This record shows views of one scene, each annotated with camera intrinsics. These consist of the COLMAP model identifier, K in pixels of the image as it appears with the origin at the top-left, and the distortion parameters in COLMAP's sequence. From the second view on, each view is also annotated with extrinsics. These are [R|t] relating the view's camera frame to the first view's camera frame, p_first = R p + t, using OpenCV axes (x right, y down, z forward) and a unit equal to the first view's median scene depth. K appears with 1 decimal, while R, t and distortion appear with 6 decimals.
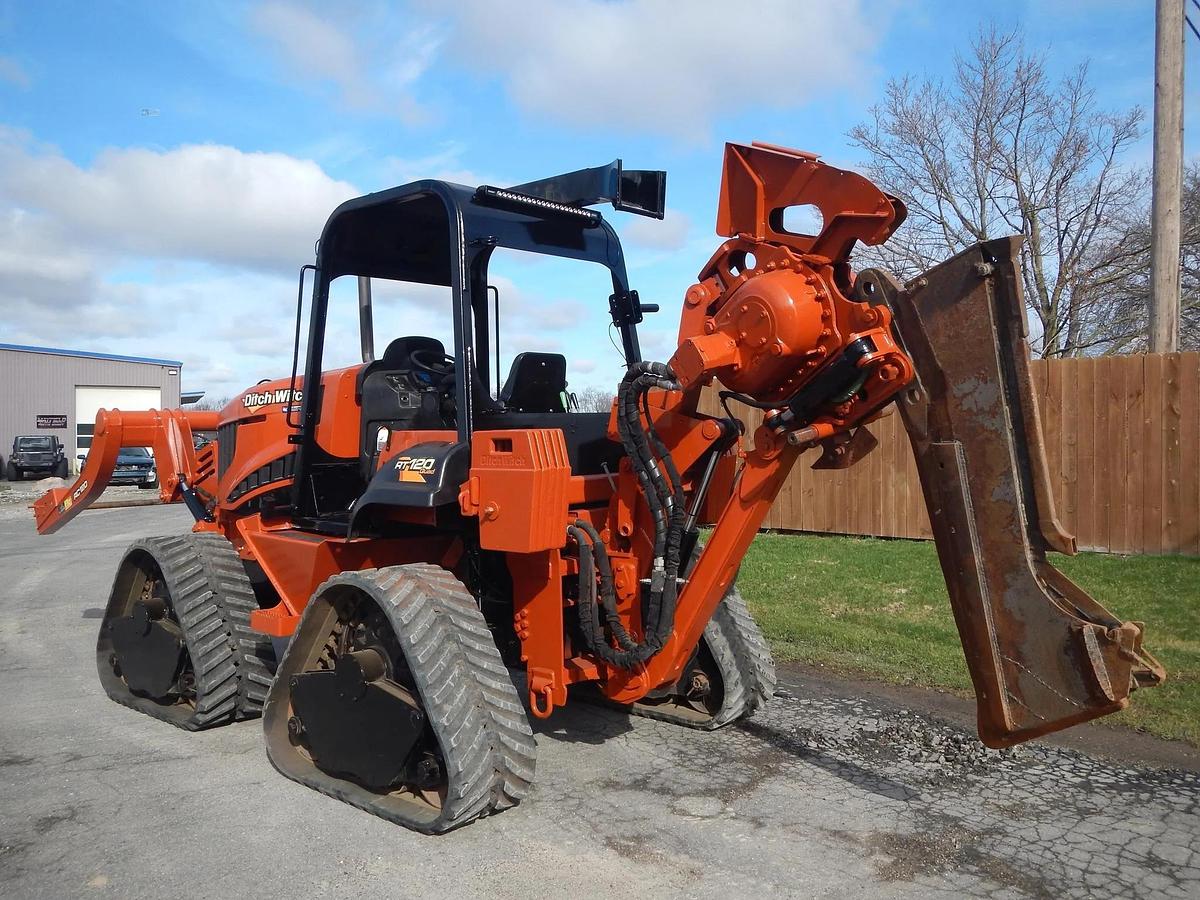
lens RADIAL K [[992.0, 0, 608.3], [0, 992.0, 454.4], [0, 0, 1]] dist [0.010743, 0.006578]
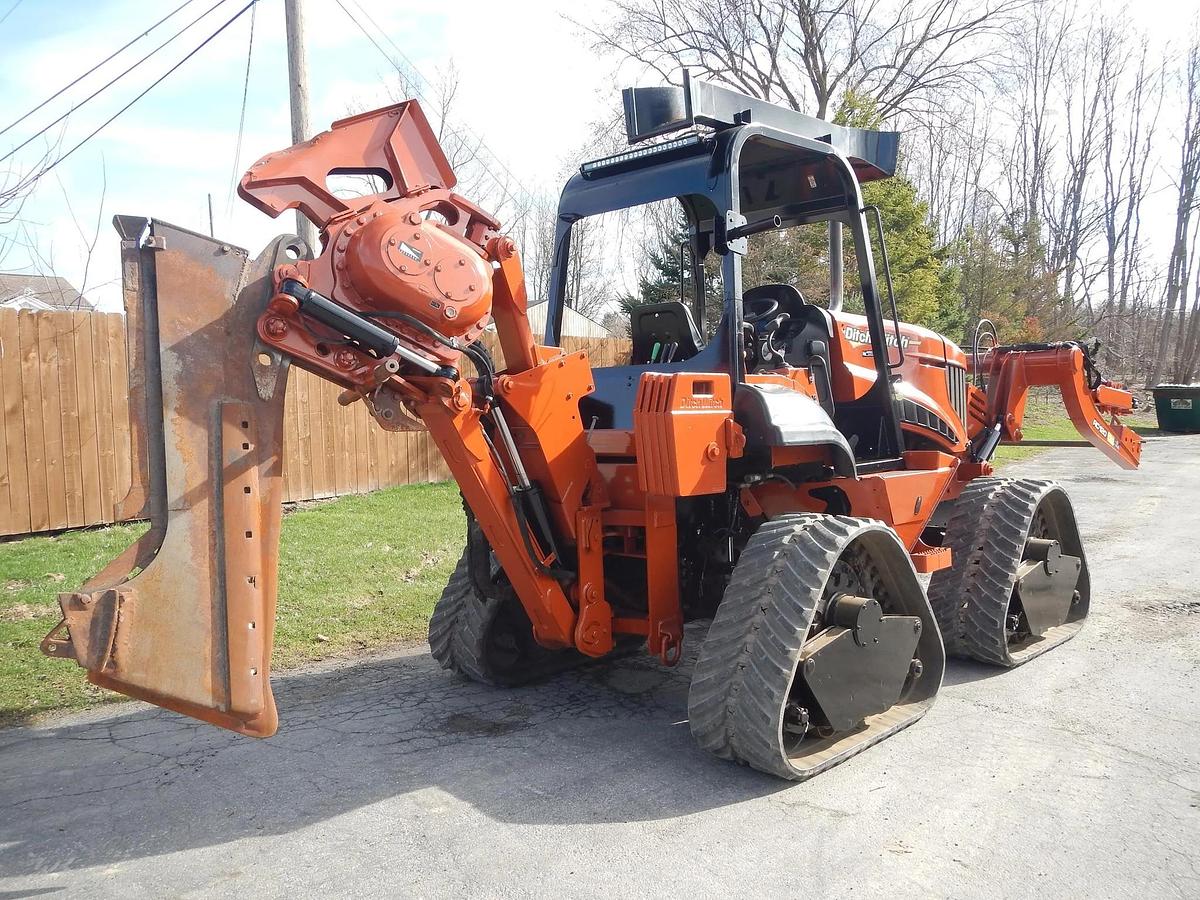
lens RADIAL K [[984.2, 0, 601.8], [0, 984.2, 451.3], [0, 0, 1]] dist [0.049476, -0.052477]
pose [[-0.087735, -0.056337, 0.994550, -1.569454], [0.034596, 0.997625, 0.059563, -0.023721], [-0.995543, 0.039633, -0.085577, 1.930690]]
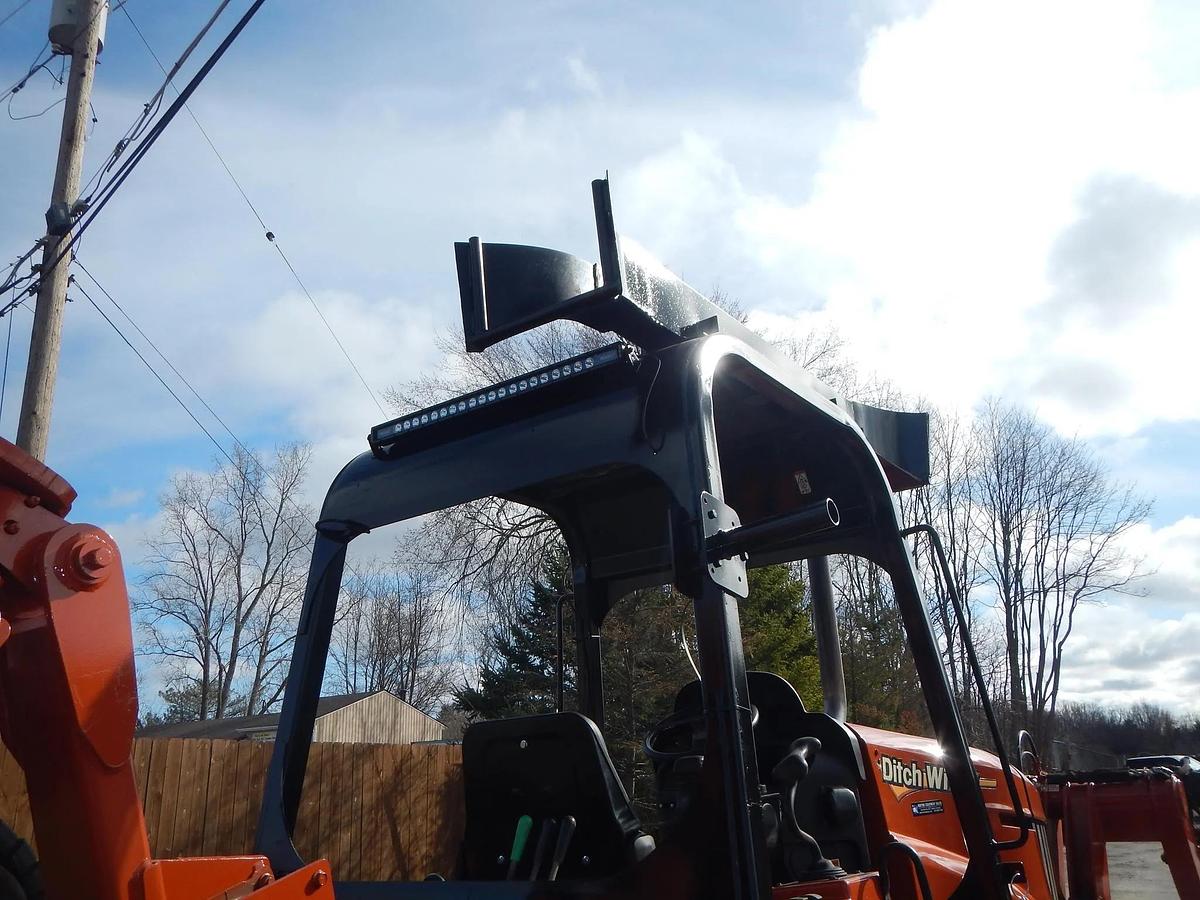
lens RADIAL K [[984.2, 0, 602.0], [0, 984.2, 441.1], [0, 0, 1]] dist [0.049476, -0.052477]
pose [[-0.241857, 0.329304, 0.912723, -0.865338], [0.052105, 0.943700, -0.326673, -0.098190], [-0.968912, -0.031451, -0.245399, 1.841501]]
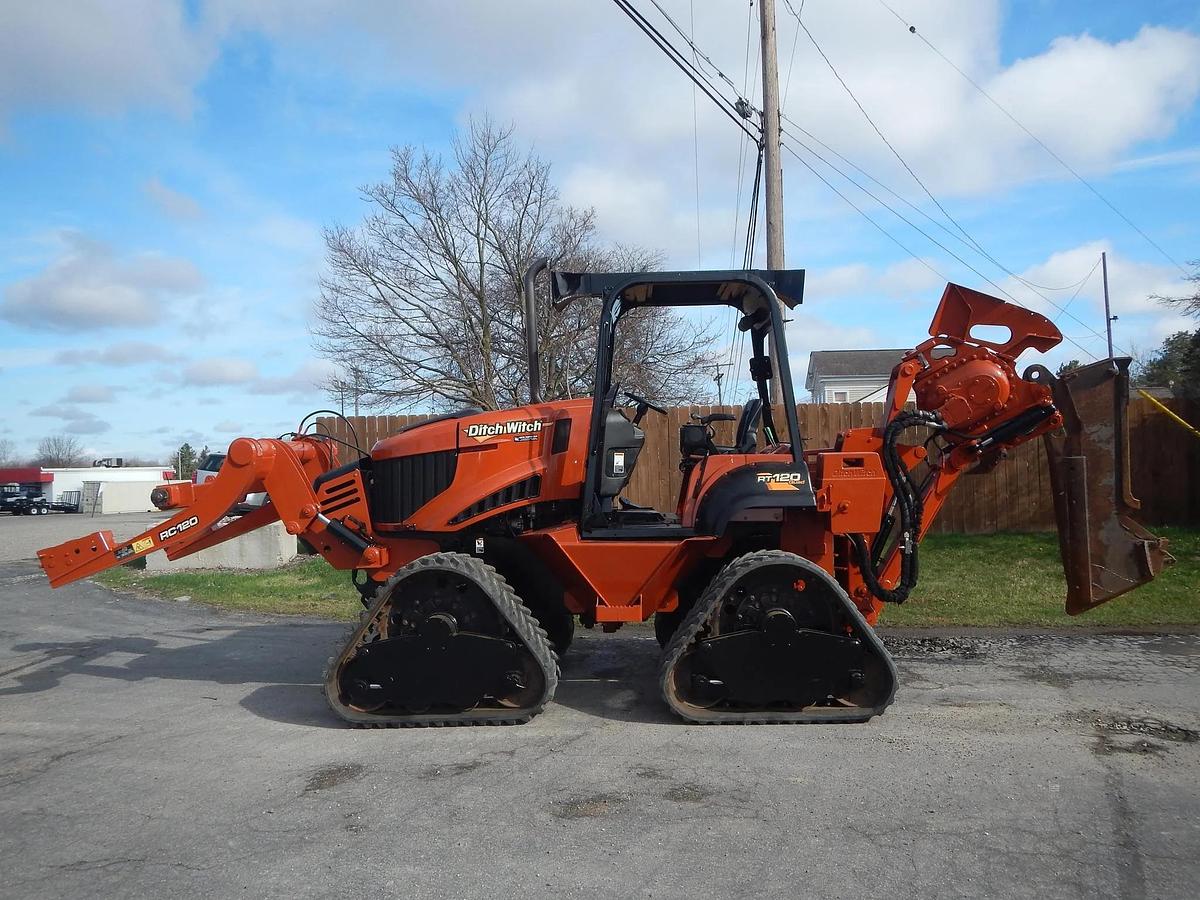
lens RADIAL K [[987.5, 0, 604.5], [0, 987.5, 466.6], [0, 0, 1]] dist [-0.005034, 0.011410]
pose [[0.763732, -0.013654, 0.645388, -1.473265], [0.028336, 0.999522, -0.012386, 0.004513], [-0.644911, 0.027747, 0.763754, 0.109342]]
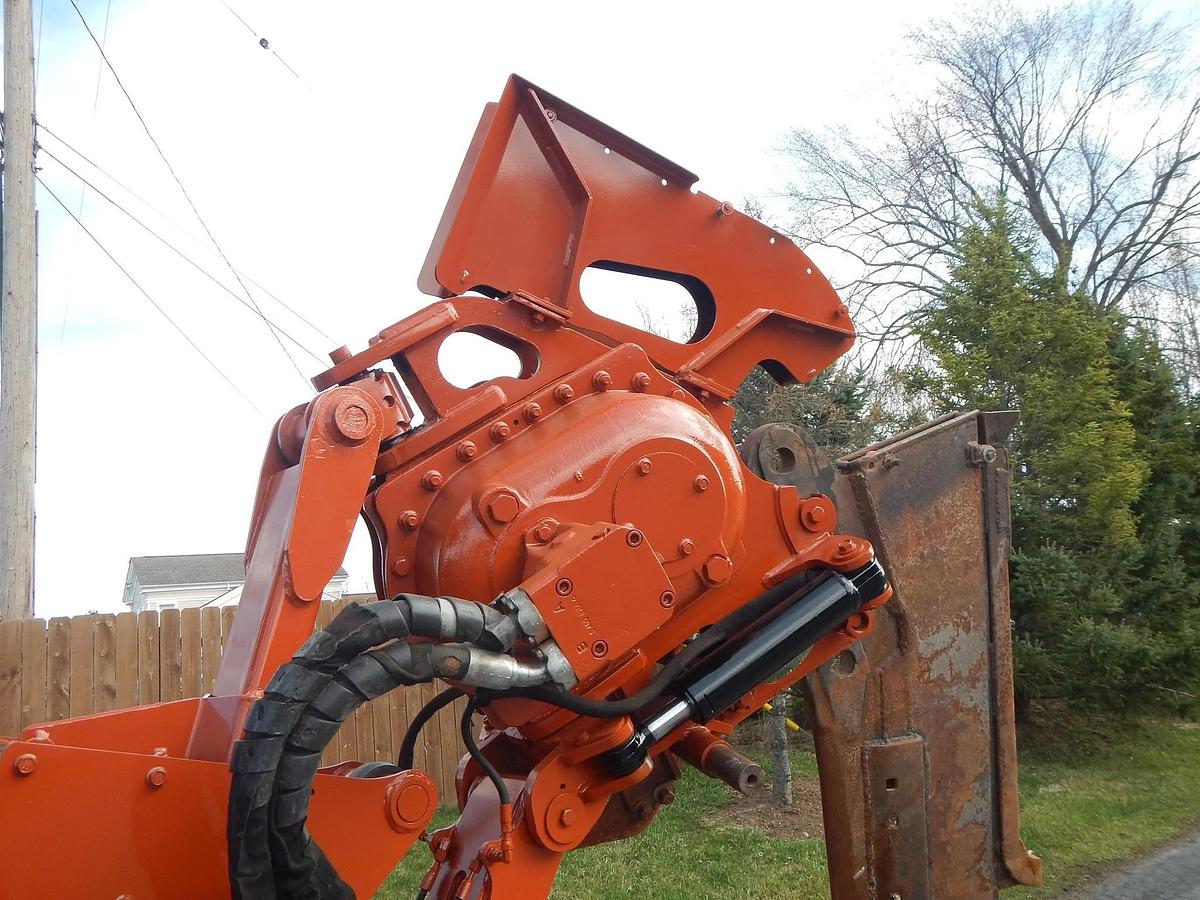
lens RADIAL K [[1003.4, 0, 608.2], [0, 1003.4, 451.5], [0, 0, 1]] dist [-0.017226, 0.015451]
pose [[0.225744, 0.161187, 0.960759, -0.258261], [0.109982, 0.975695, -0.189534, -0.076649], [-0.967959, 0.148452, 0.202529, 0.932866]]
